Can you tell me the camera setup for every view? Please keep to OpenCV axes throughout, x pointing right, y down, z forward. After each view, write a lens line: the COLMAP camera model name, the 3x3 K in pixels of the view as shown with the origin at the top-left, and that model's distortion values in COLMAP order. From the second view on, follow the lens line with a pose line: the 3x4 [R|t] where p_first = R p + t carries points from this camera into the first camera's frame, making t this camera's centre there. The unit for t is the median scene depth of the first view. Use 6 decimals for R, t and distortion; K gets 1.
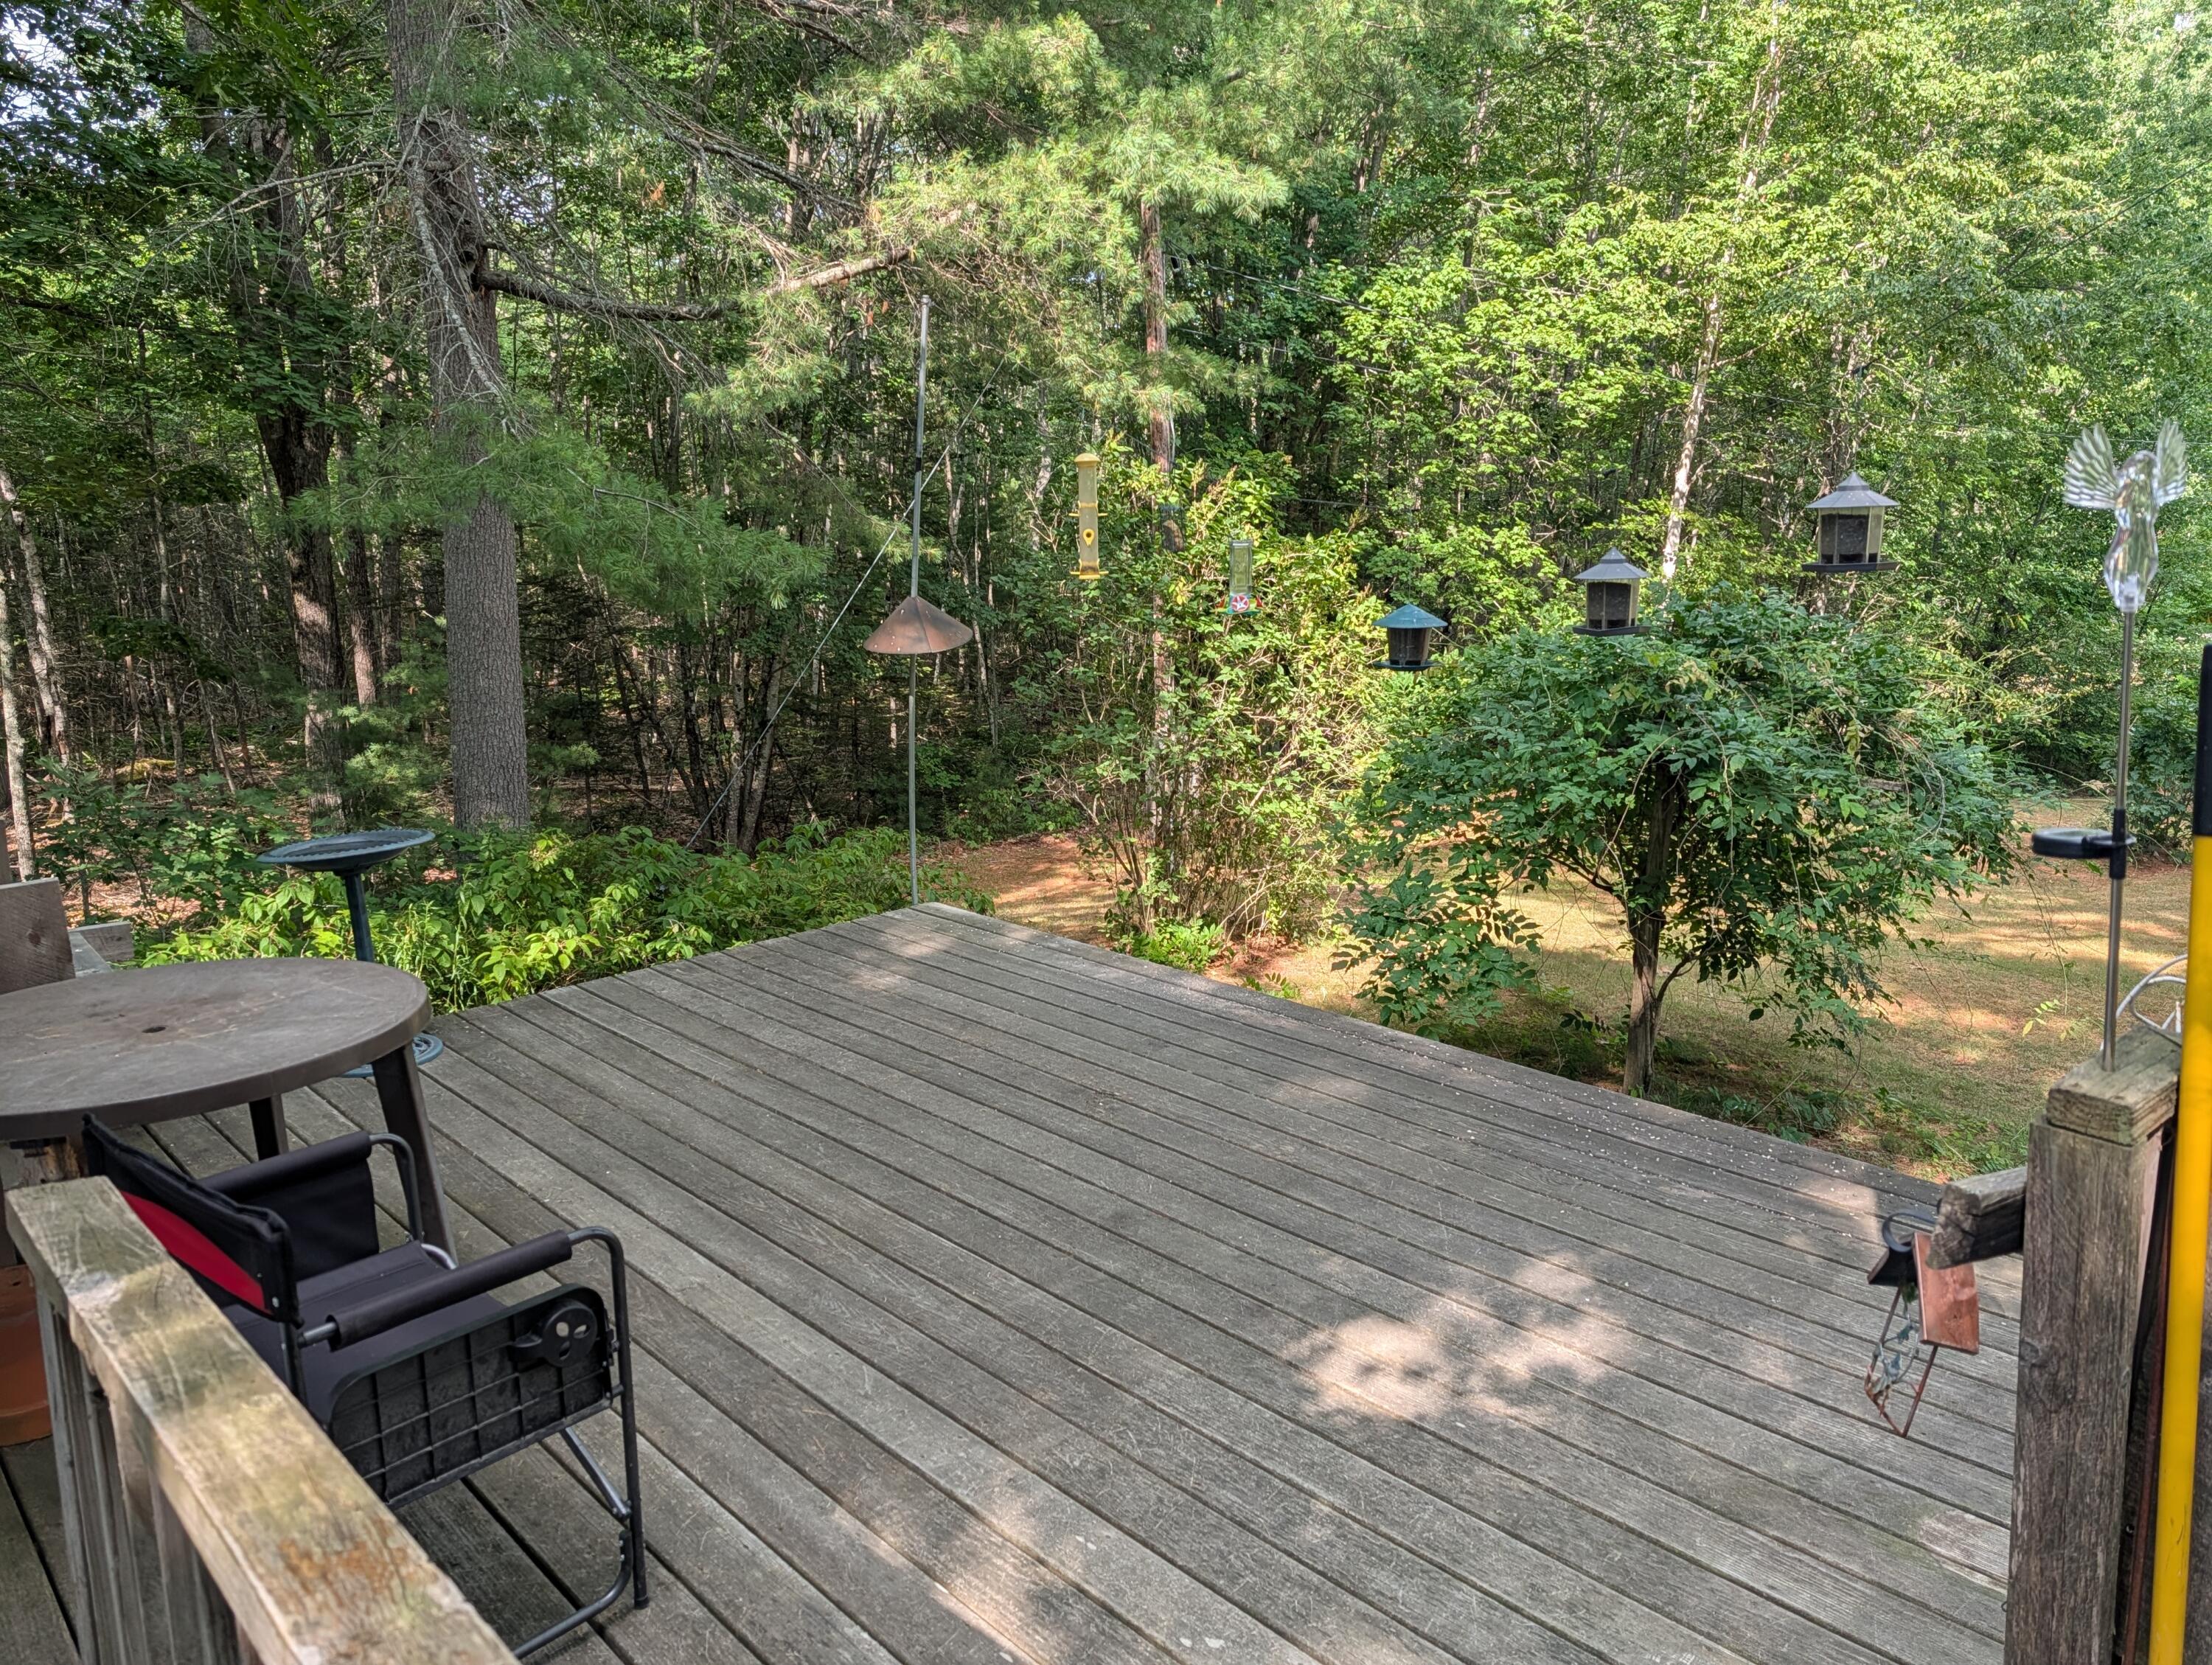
lens RADIAL K [[1609.3, 0, 1053.4], [0, 1609.3, 832.5], [0, 0, 1]] dist [0.008799, 0.040427]
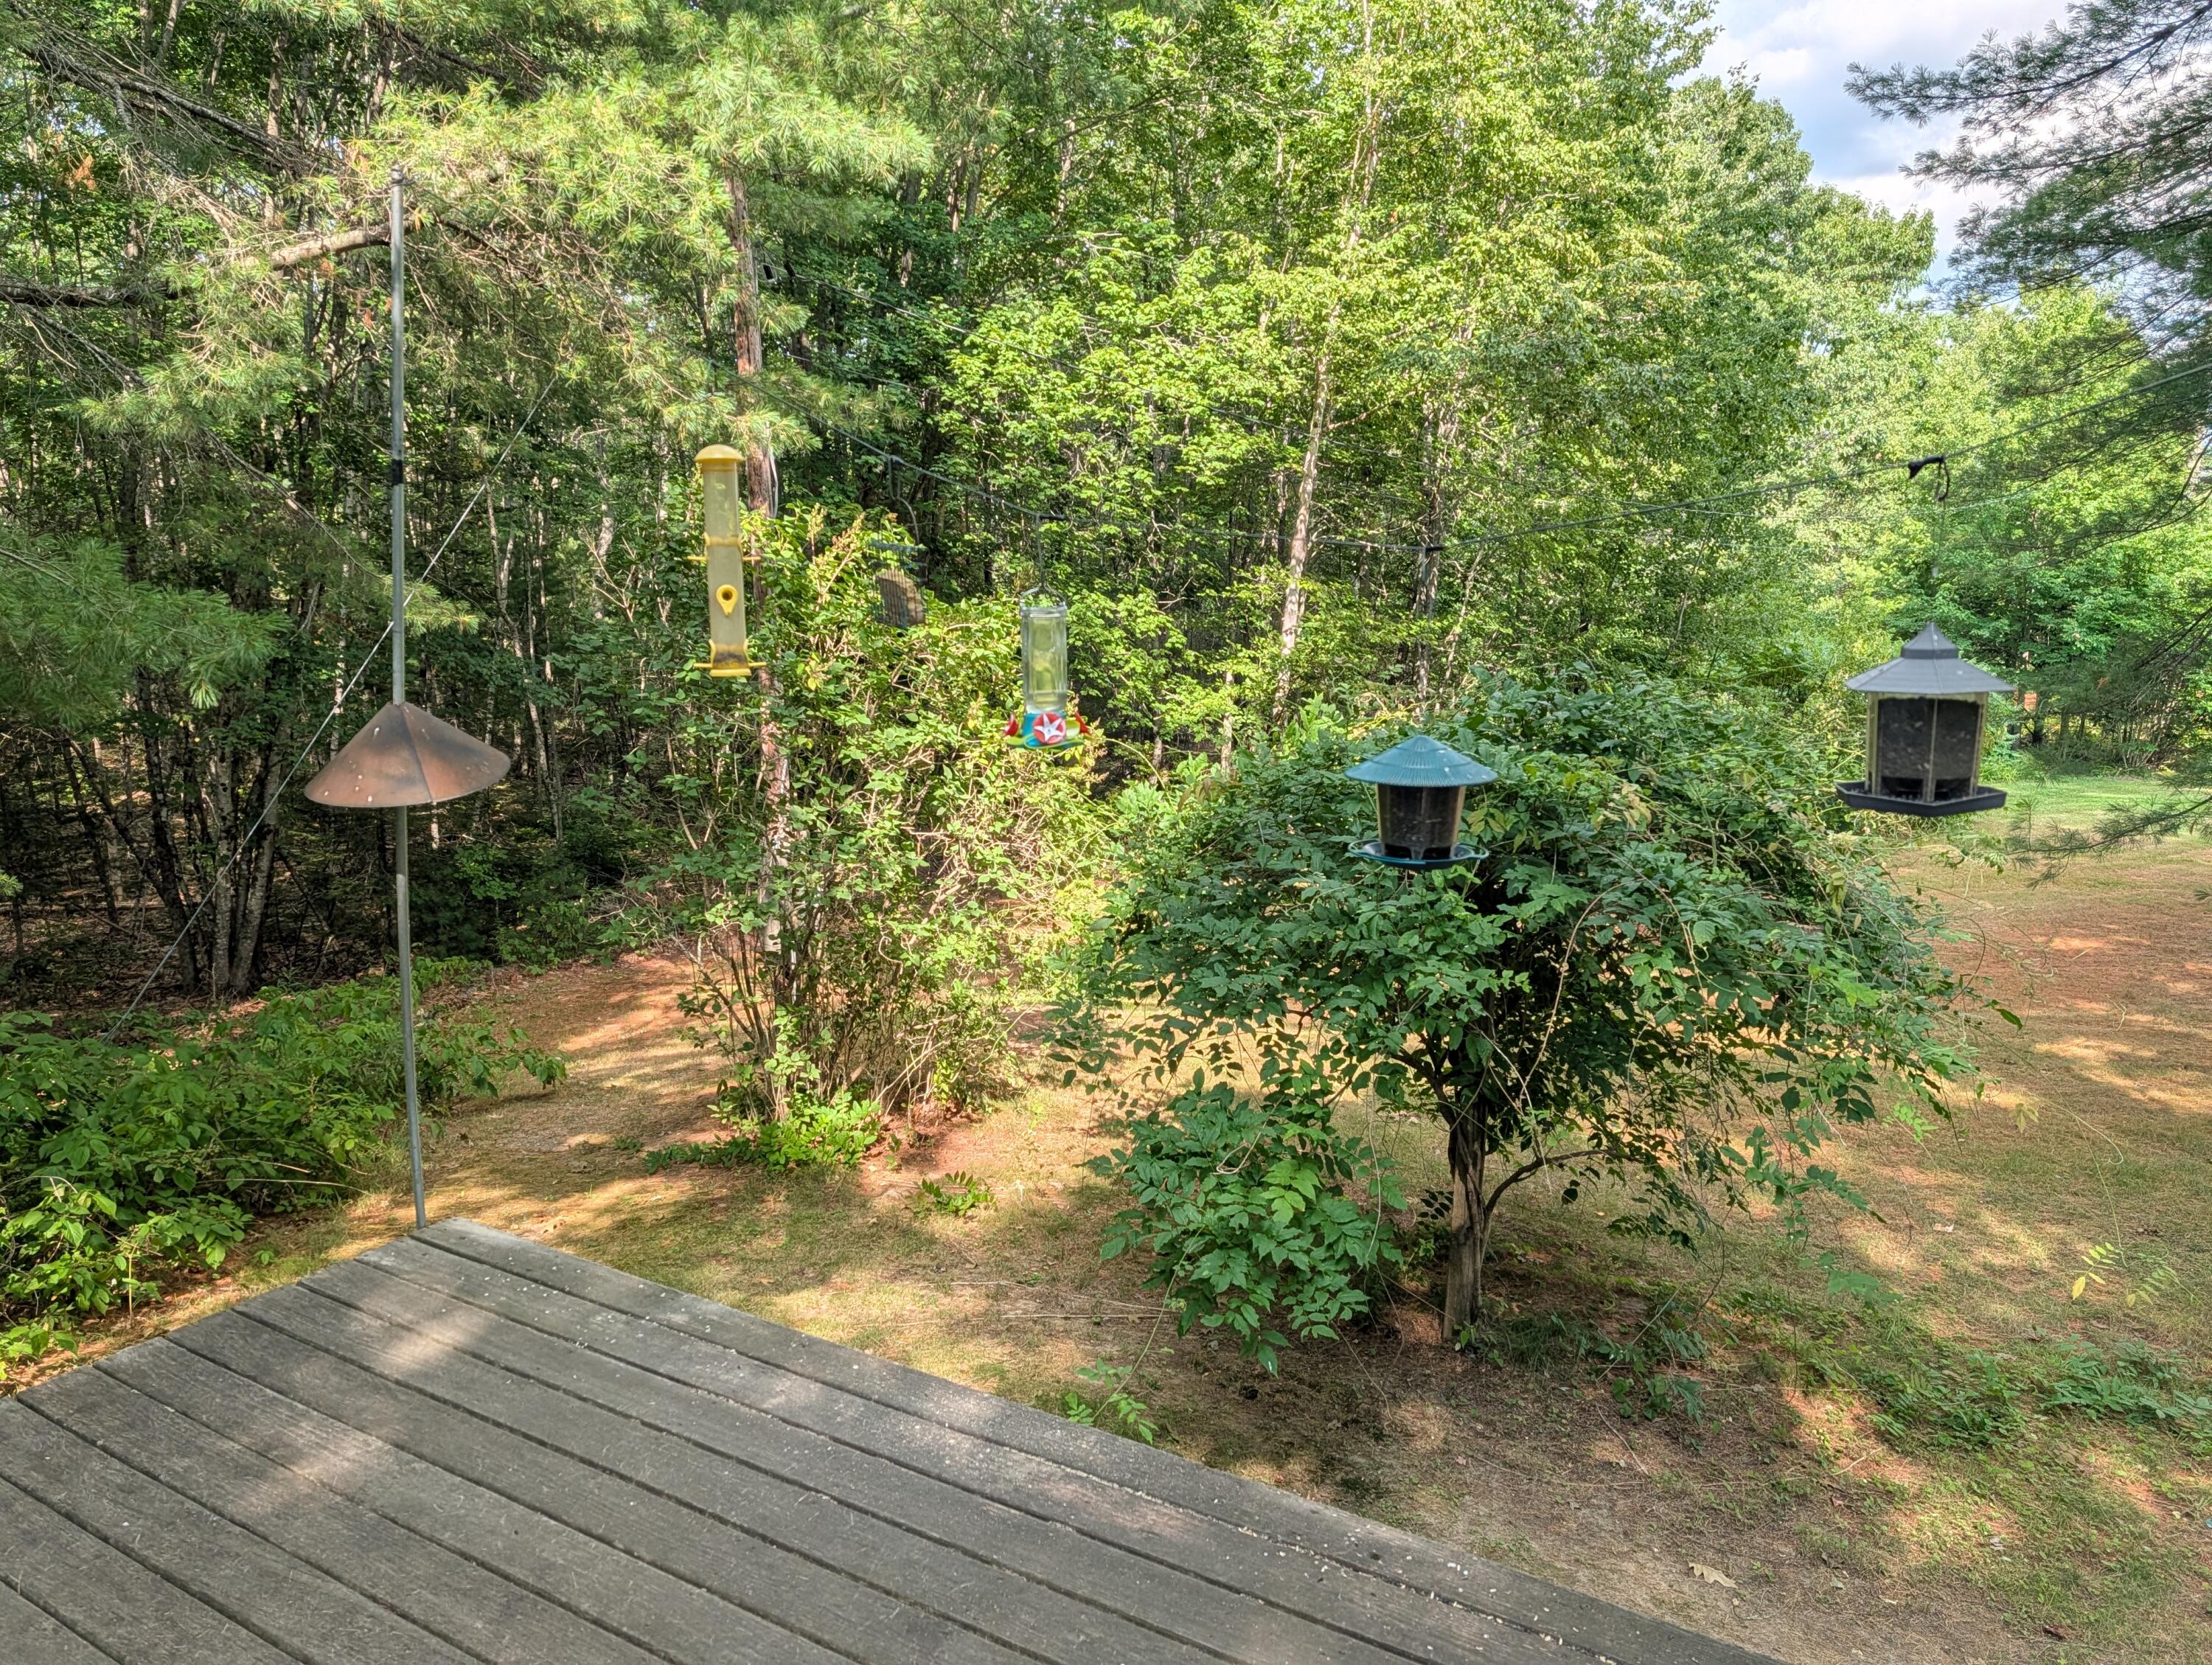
lens RADIAL K [[1609.3, 0, 1053.4], [0, 1609.3, 832.5], [0, 0, 1]] dist [0.008799, 0.040427]
pose [[0.965084, -0.036562, 0.259376, -0.006328], [0.047478, 0.998225, -0.035942, -0.026098], [-0.257602, 0.047002, 0.965107, 0.152229]]
